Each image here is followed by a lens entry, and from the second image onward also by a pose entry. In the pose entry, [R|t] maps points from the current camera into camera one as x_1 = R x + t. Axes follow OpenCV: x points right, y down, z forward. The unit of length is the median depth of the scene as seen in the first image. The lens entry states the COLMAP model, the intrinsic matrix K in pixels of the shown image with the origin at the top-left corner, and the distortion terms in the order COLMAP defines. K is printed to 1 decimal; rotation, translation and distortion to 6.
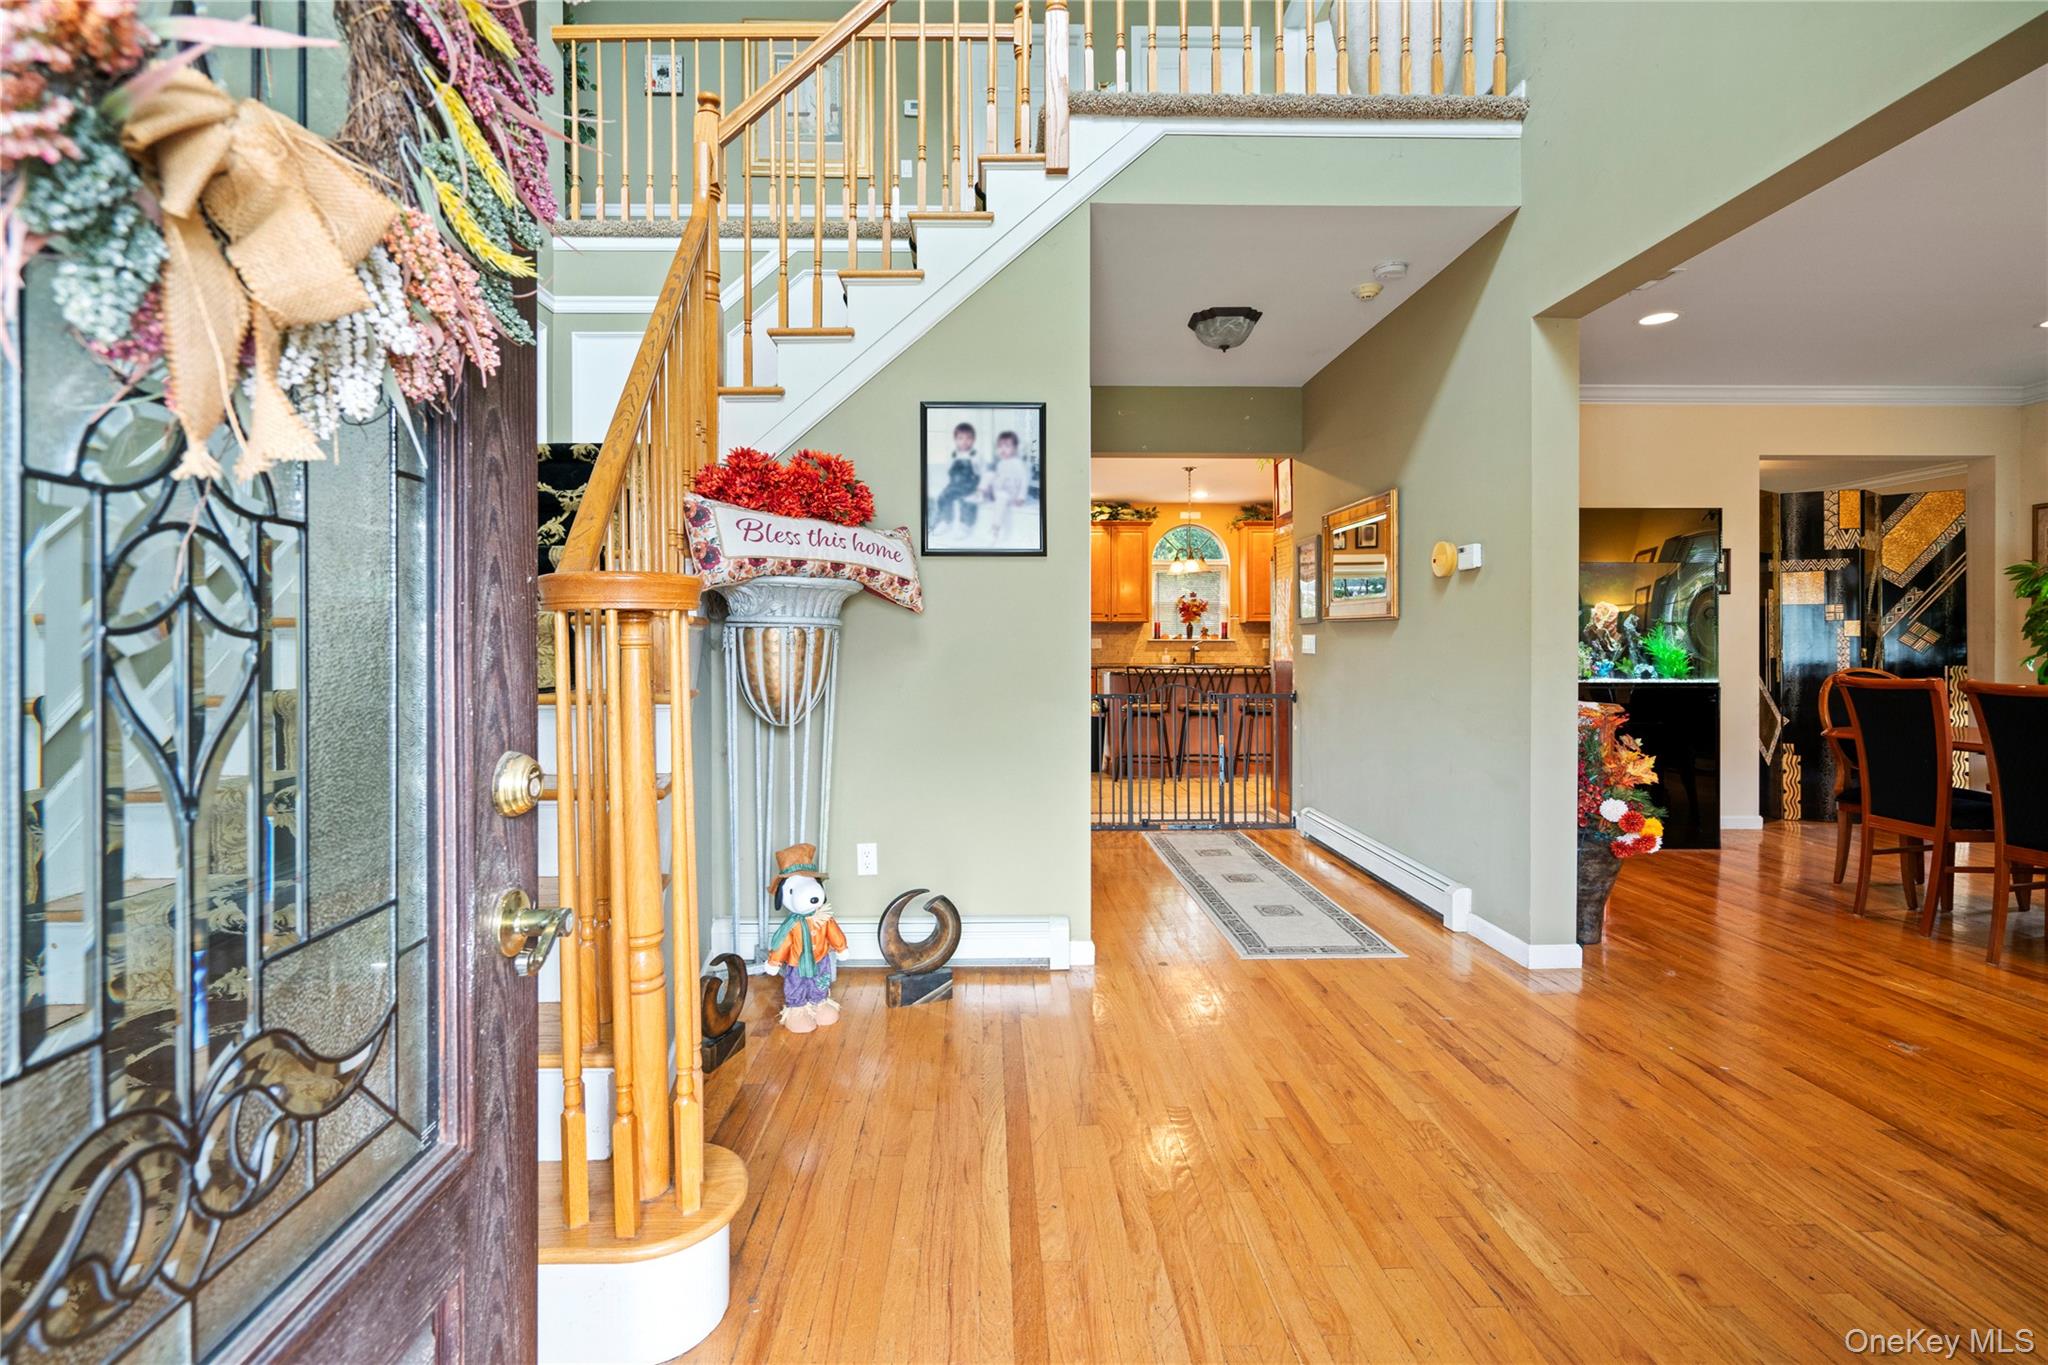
lens RADIAL K [[934.2, 0, 1007.1], [0, 934.2, 663.1], [0, 0, 1]] dist [-0.002283, 0.000263]
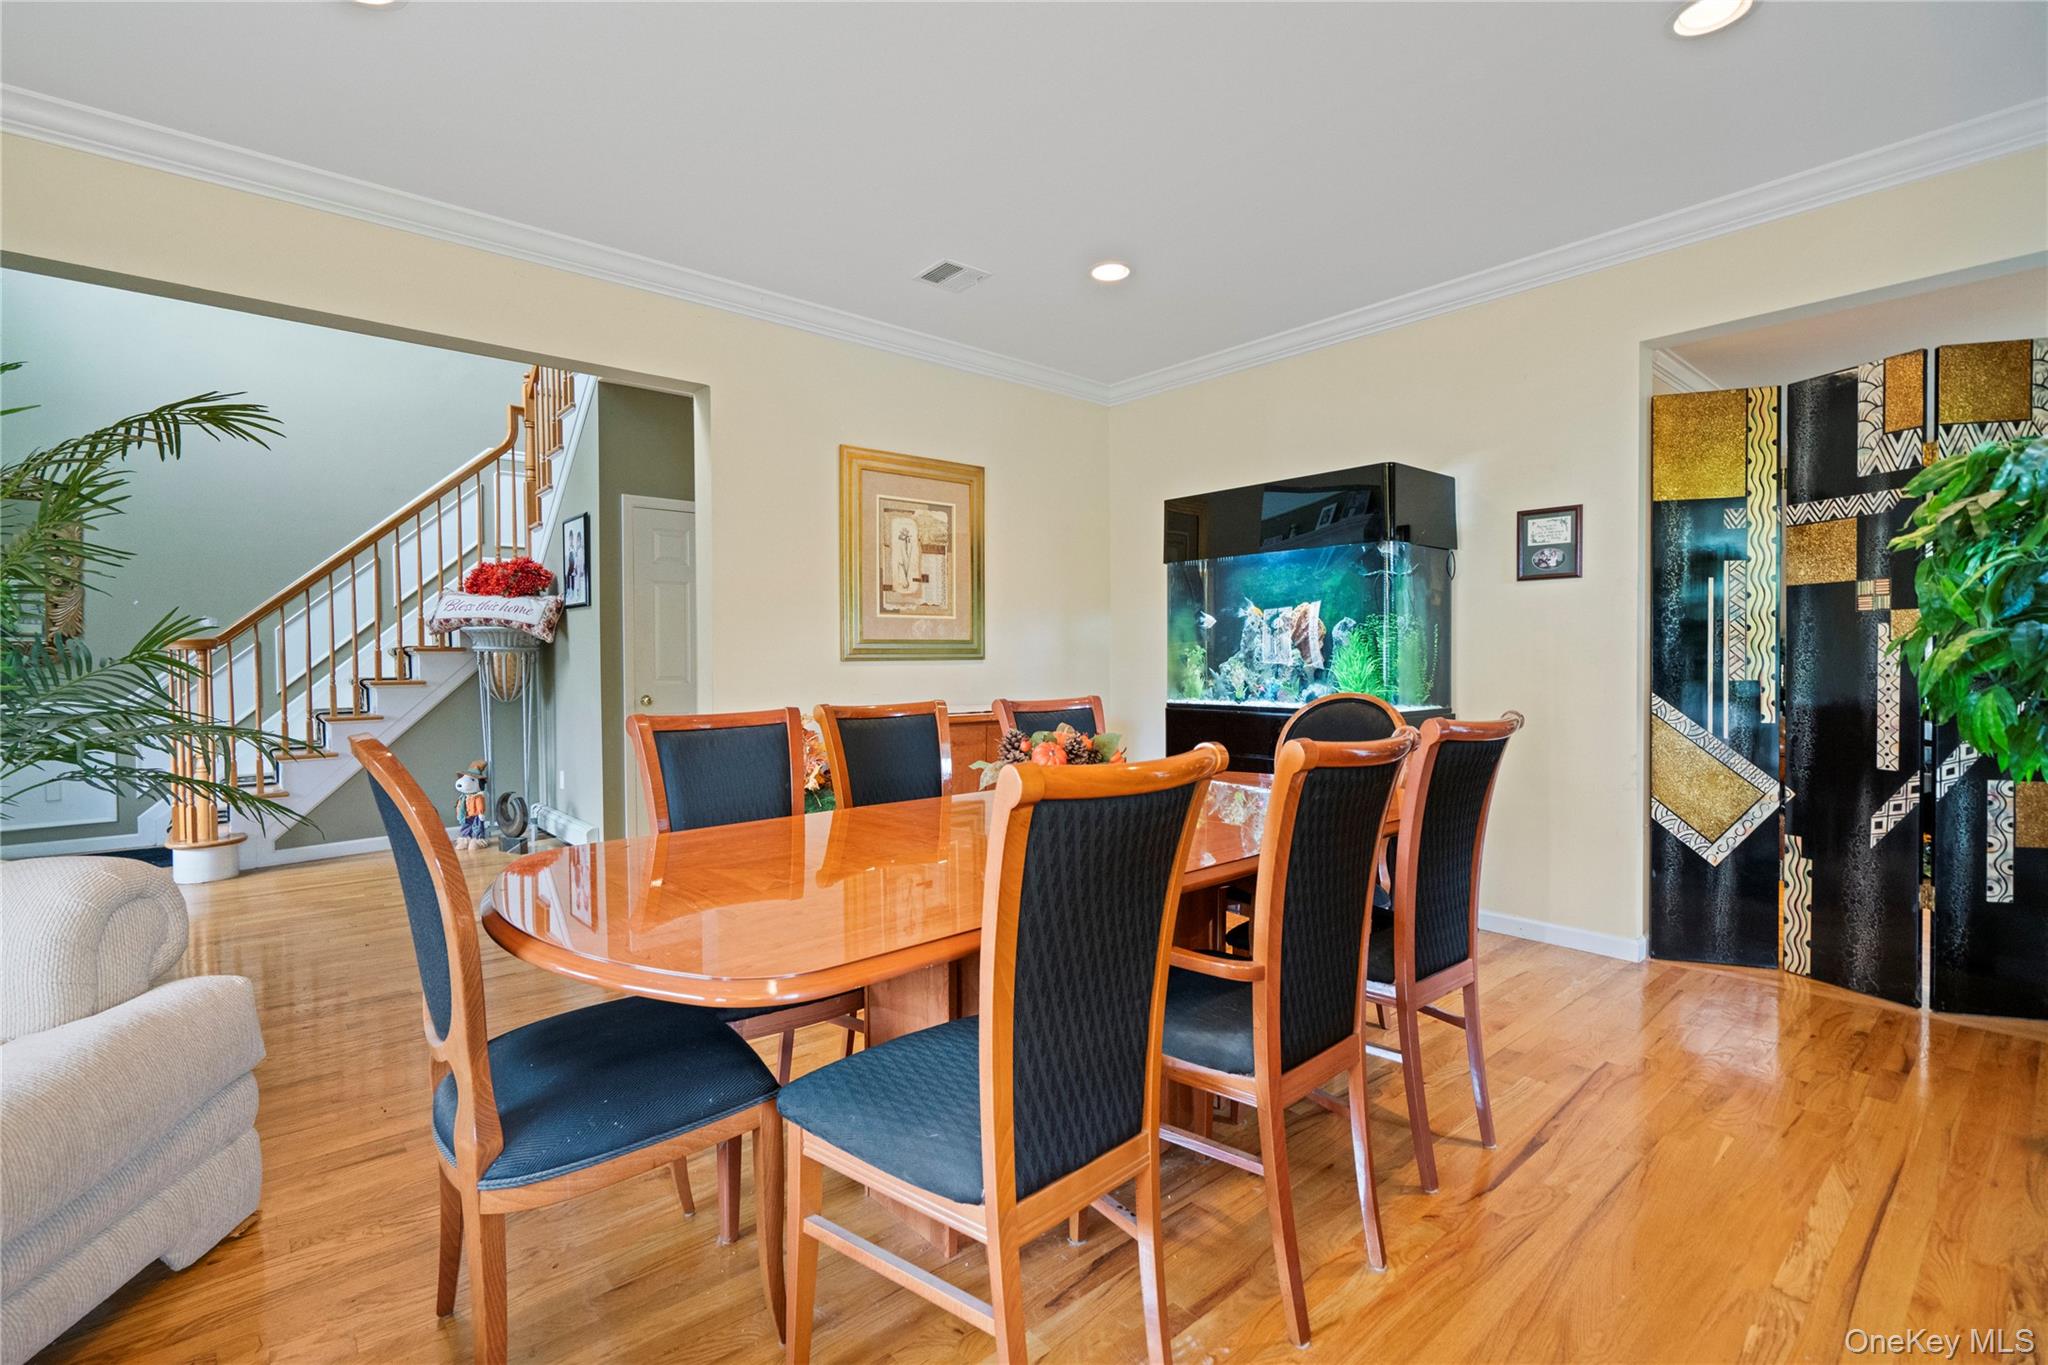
lens RADIAL K [[934.2, 0, 1007.1], [0, 934.2, 663.1], [0, 0, 1]] dist [-0.002283, 0.000263]
pose [[0.642541, 0.000666, -0.766251, 1.666199], [-0.012601, 0.999874, -0.009697, -0.007869], [0.766148, 0.015886, 0.642468, 0.497807]]
